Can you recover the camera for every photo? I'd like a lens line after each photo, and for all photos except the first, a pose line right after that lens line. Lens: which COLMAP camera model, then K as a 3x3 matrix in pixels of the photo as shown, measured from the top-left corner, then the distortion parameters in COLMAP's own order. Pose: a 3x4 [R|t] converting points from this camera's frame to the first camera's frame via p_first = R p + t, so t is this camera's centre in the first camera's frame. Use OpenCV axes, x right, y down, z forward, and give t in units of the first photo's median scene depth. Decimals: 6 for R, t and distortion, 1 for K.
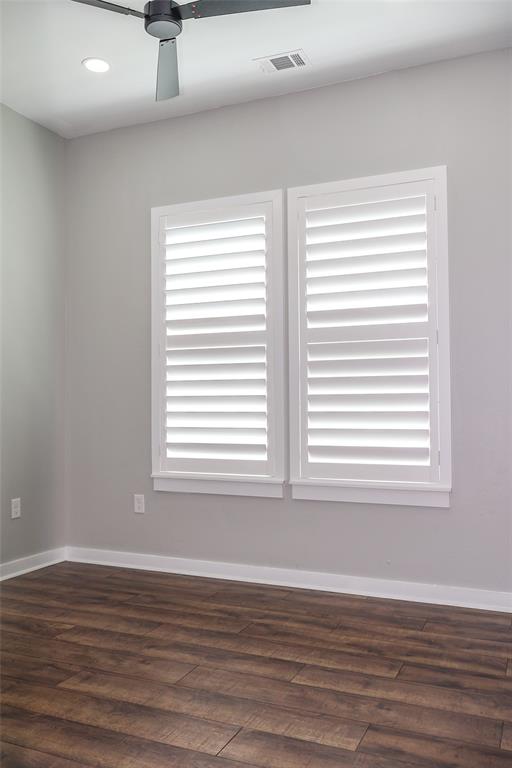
lens RADIAL K [[644.2, 0, 256.0], [0, 644.2, 384.0], [0, 0, 1]] dist [-0.004532, 0.003513]
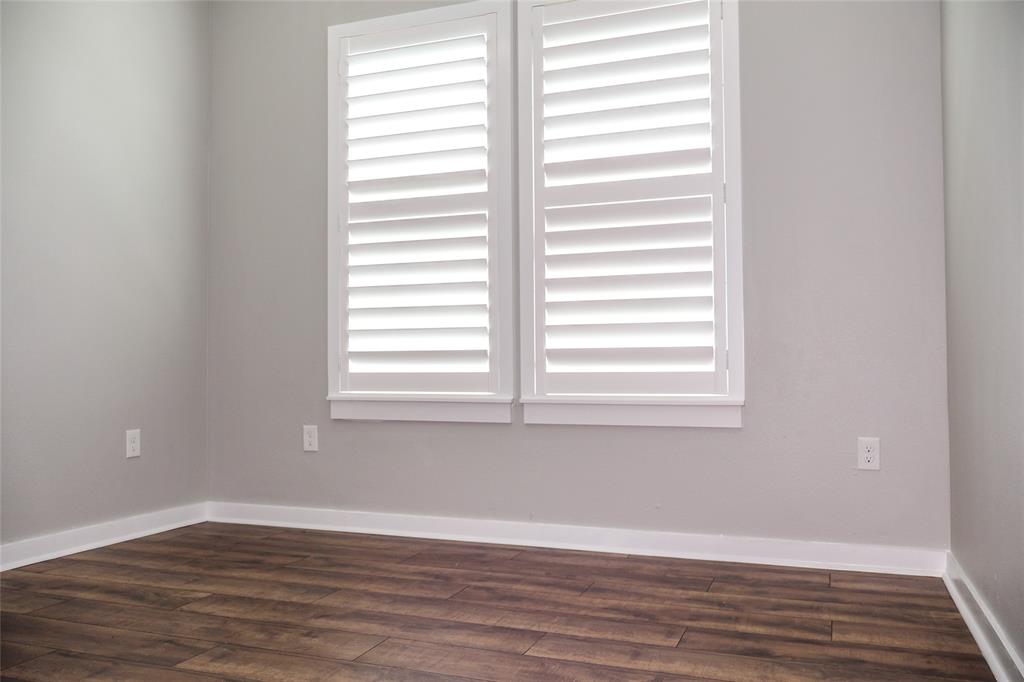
lens RADIAL K [[814.2, 0, 516.5], [0, 814.2, 340.2], [0, 0, 1]] dist [-0.003800, -0.000194]
pose [[0.998574, 0.000287, 0.053381, -0.000928], [-0.000188, 0.999998, -0.001855, 0.103986], [-0.053381, 0.001842, 0.998573, 0.109822]]
